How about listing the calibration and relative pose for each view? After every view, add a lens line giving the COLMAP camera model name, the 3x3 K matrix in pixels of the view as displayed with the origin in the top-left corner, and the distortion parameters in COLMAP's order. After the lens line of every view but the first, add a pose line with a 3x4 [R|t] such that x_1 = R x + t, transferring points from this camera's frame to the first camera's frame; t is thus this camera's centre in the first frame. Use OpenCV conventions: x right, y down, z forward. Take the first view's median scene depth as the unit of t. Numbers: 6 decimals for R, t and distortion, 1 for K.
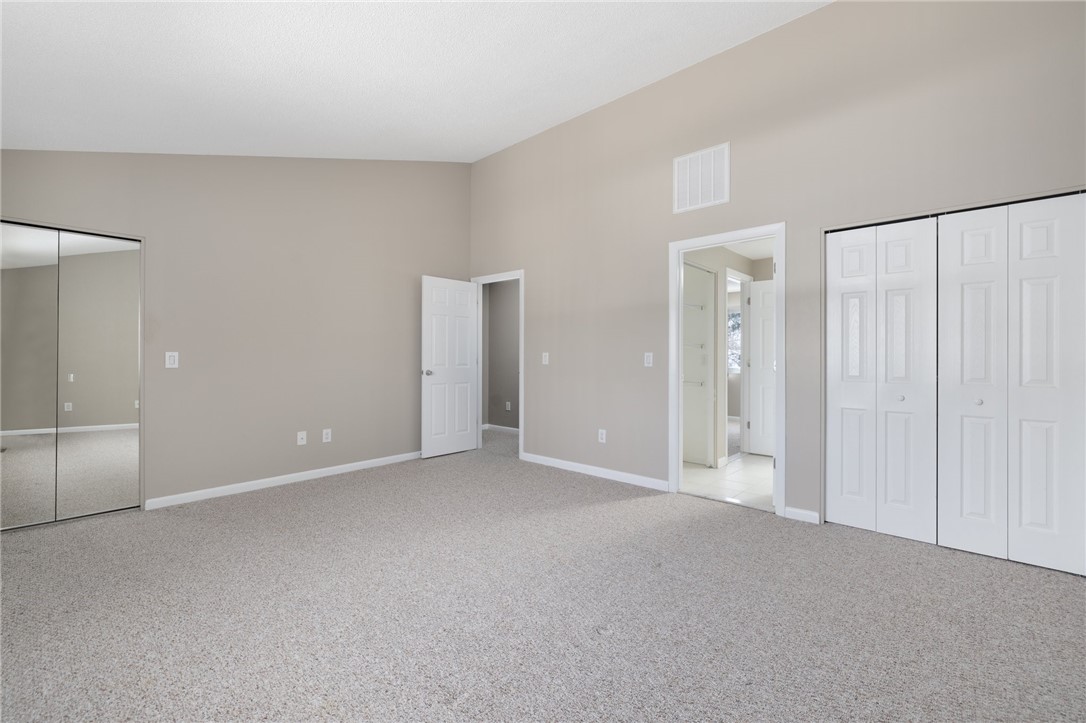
lens RADIAL K [[465.9, 0, 534.9], [0, 465.9, 358.5], [0, 0, 1]] dist [-0.000507, 0.000105]
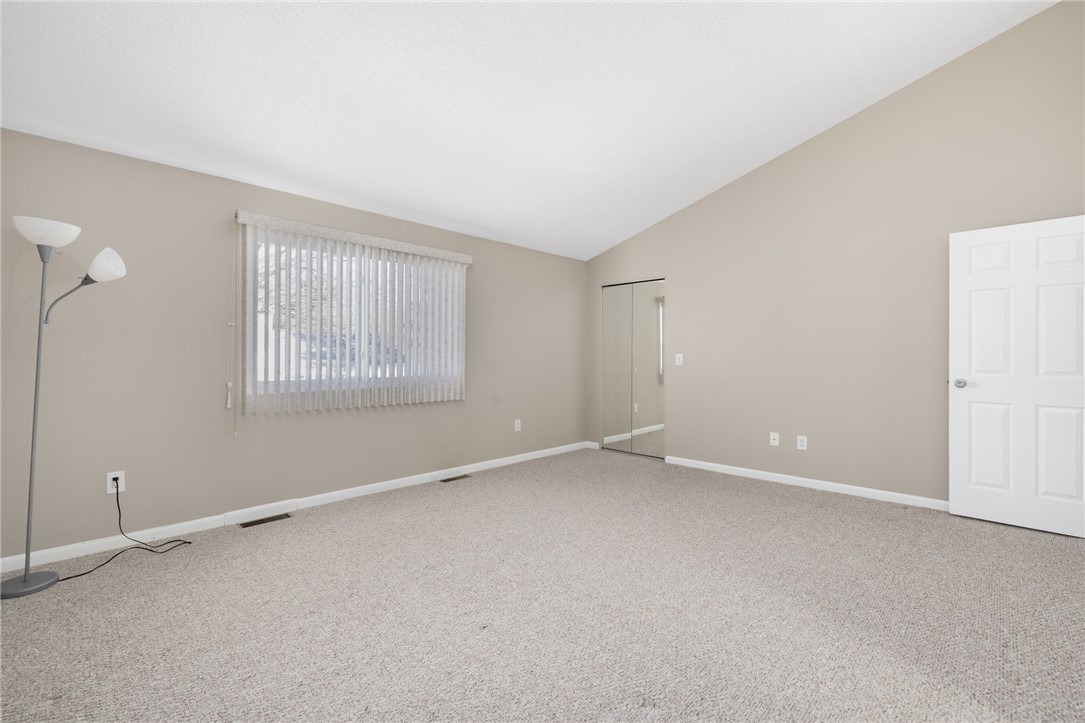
lens RADIAL K [[465.5, 0, 534.4], [0, 465.5, 358.6], [0, 0, 1]] dist [-0.000507, 0.000105]
pose [[-0.046770, 0.000615, -0.998905, 0.499663], [-0.005133, 0.999986, 0.000856, -0.001071], [0.998892, 0.005168, -0.046767, 0.501965]]
